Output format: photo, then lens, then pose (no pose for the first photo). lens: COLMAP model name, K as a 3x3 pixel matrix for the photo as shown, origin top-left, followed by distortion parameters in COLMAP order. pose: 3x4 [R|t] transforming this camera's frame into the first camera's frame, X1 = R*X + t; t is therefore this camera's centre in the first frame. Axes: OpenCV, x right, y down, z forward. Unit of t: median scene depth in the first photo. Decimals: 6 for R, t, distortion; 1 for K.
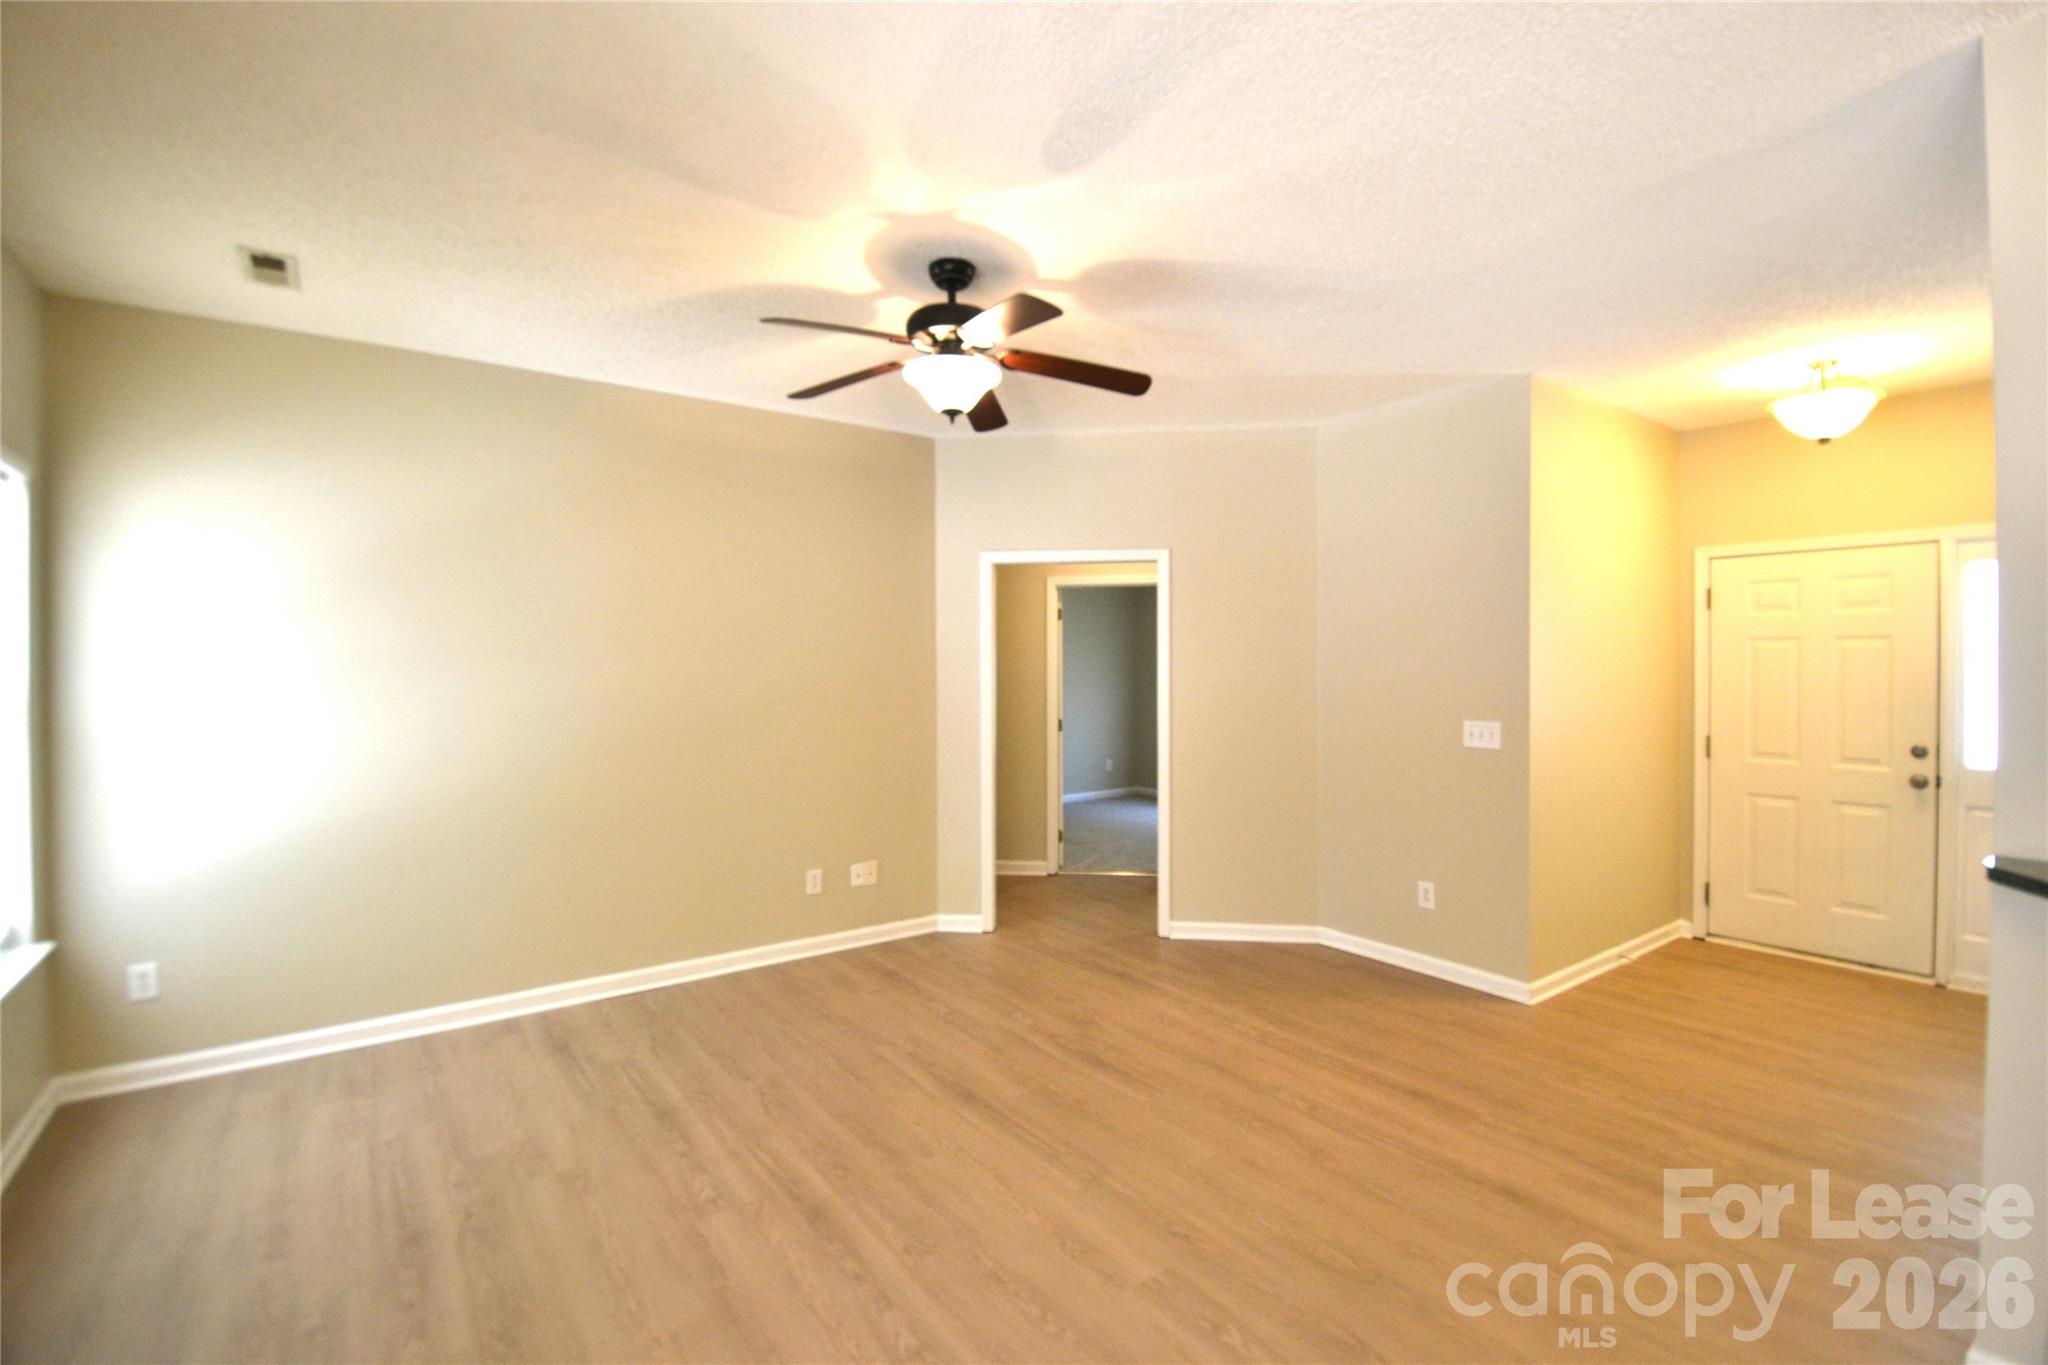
lens RADIAL K [[920.6, 0, 1026.6], [0, 920.6, 666.6], [0, 0, 1]] dist [0.024036, -0.028784]
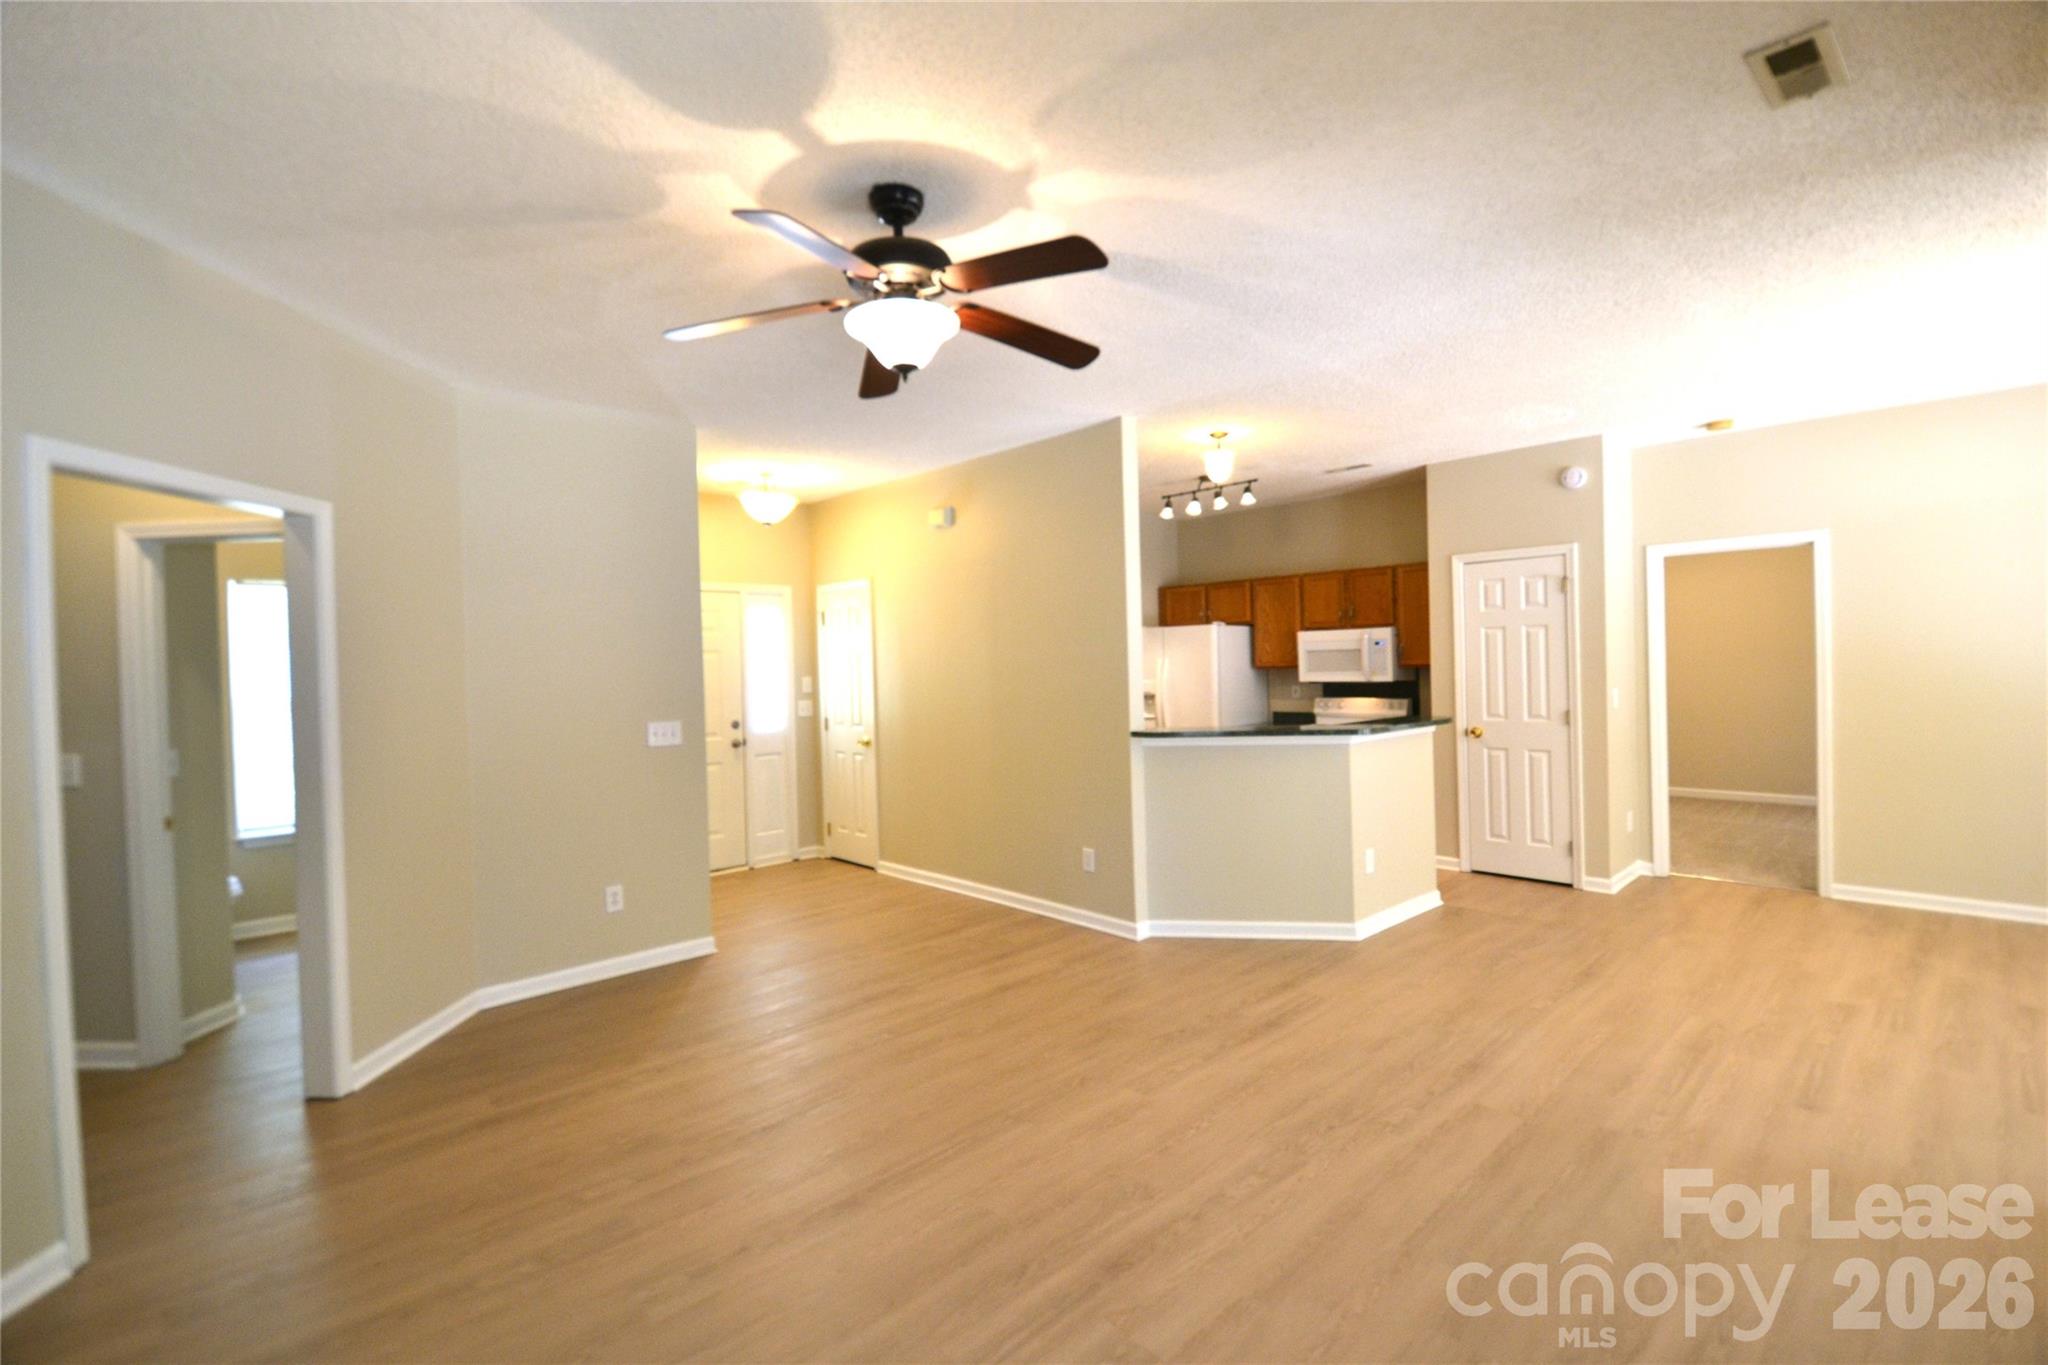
lens RADIAL K [[912.0, 0, 1024.1], [0, 912.0, 670.1], [0, 0, 1]] dist [0.023553, -0.026892]
pose [[-0.117208, -0.005912, 0.993090, -0.650411], [0.029587, 0.999518, 0.009442, -0.000791], [-0.992667, 0.030489, -0.116976, 0.693384]]
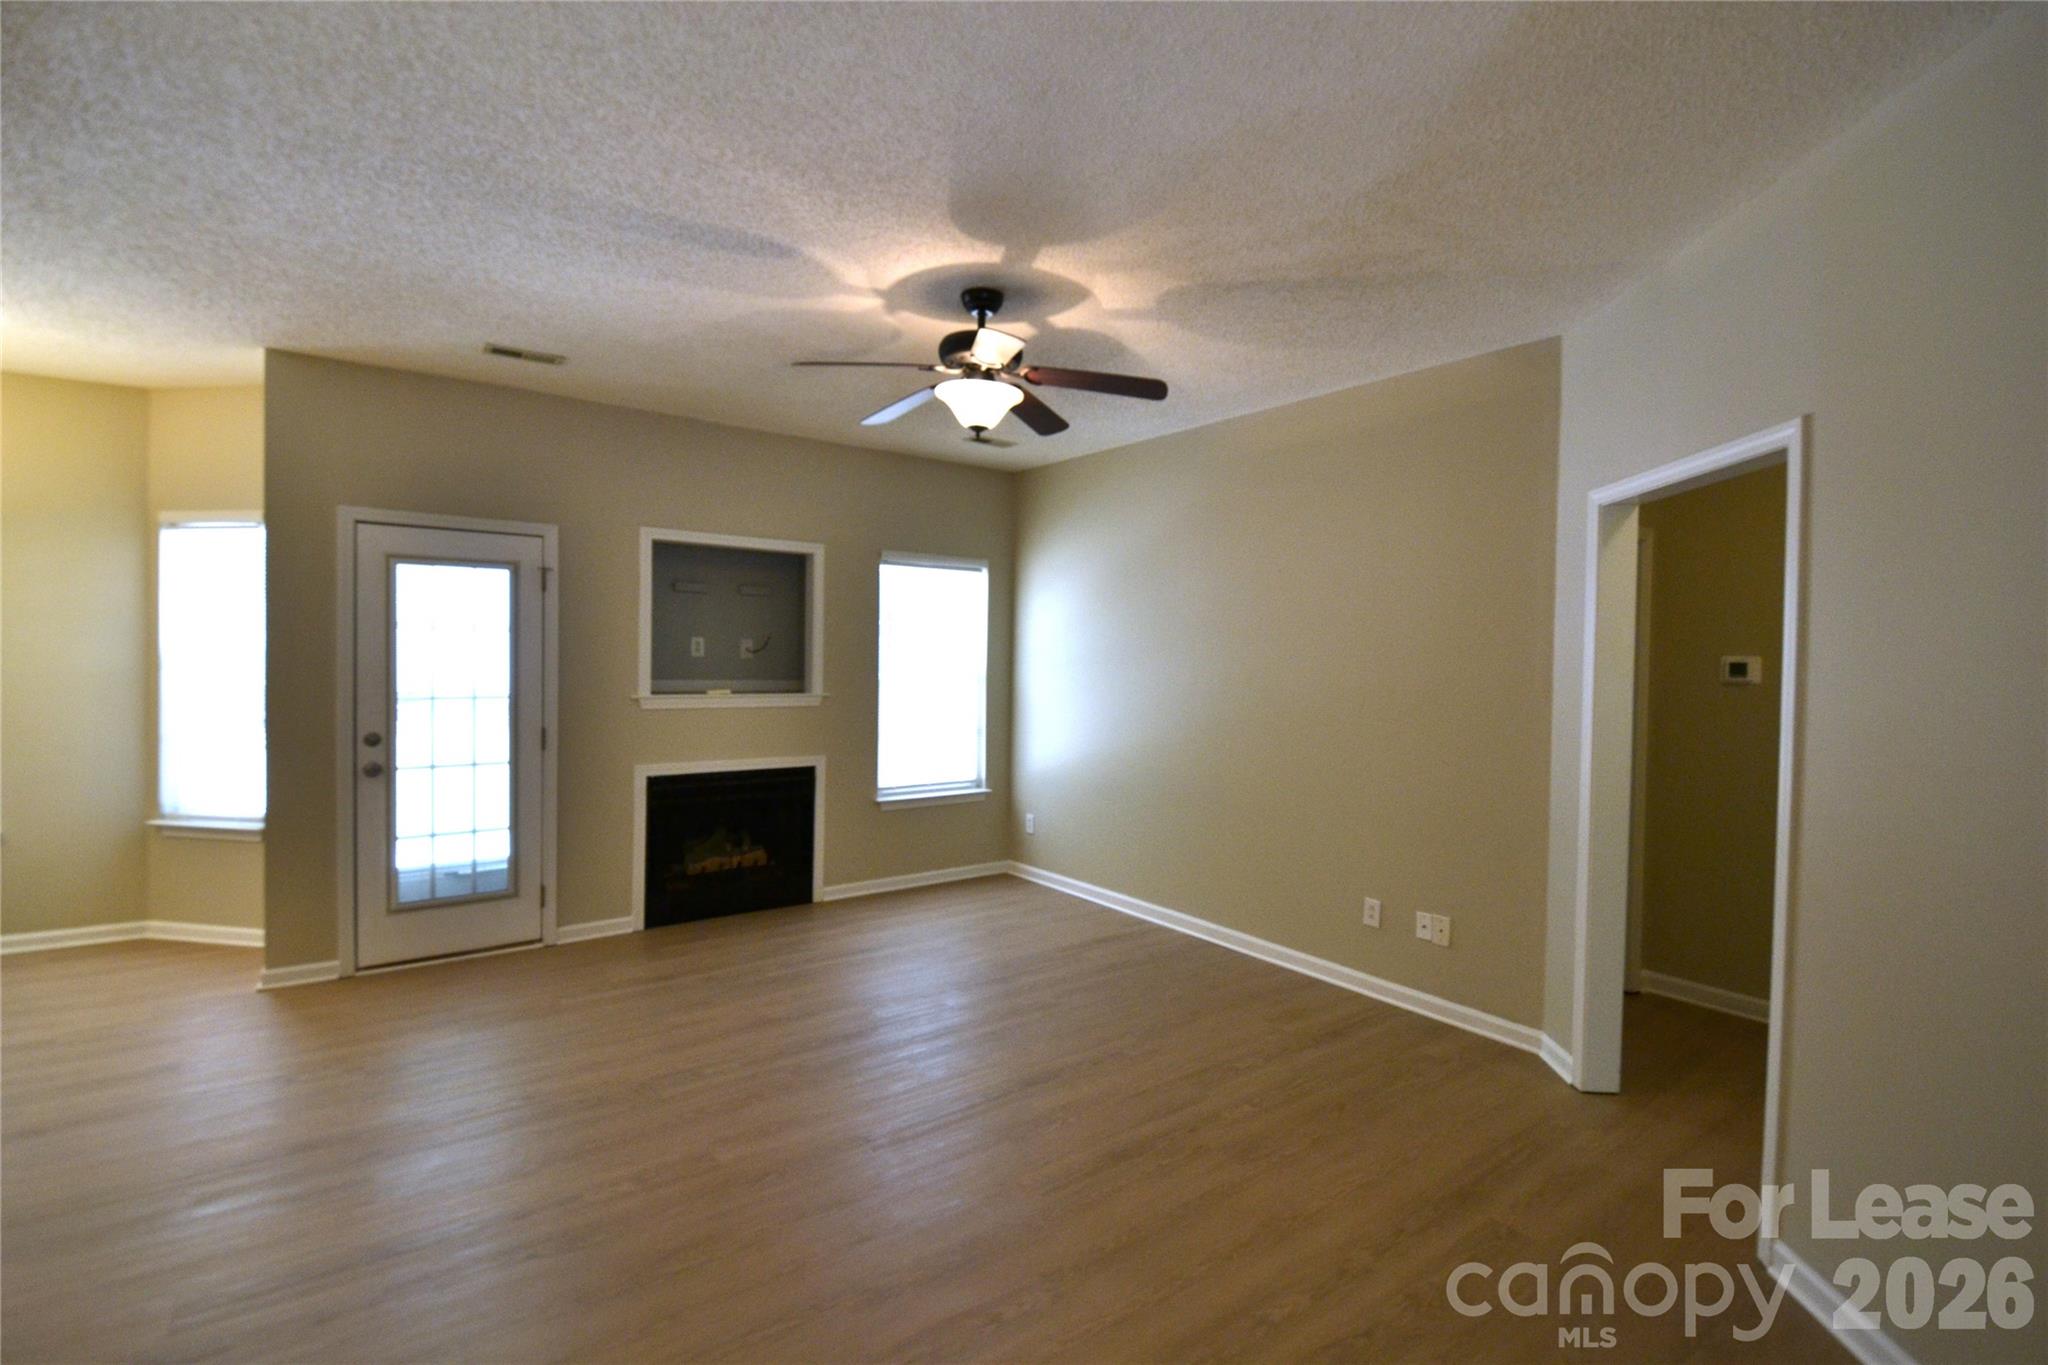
lens RADIAL K [[912.0, 0, 1024.1], [0, 912.0, 670.1], [0, 0, 1]] dist [0.023553, -0.026892]
pose [[0.008021, 0.017834, -0.999809, 0.704311], [-0.020532, 0.999633, 0.017666, -0.006125], [0.999757, 0.020387, 0.008384, 0.731584]]
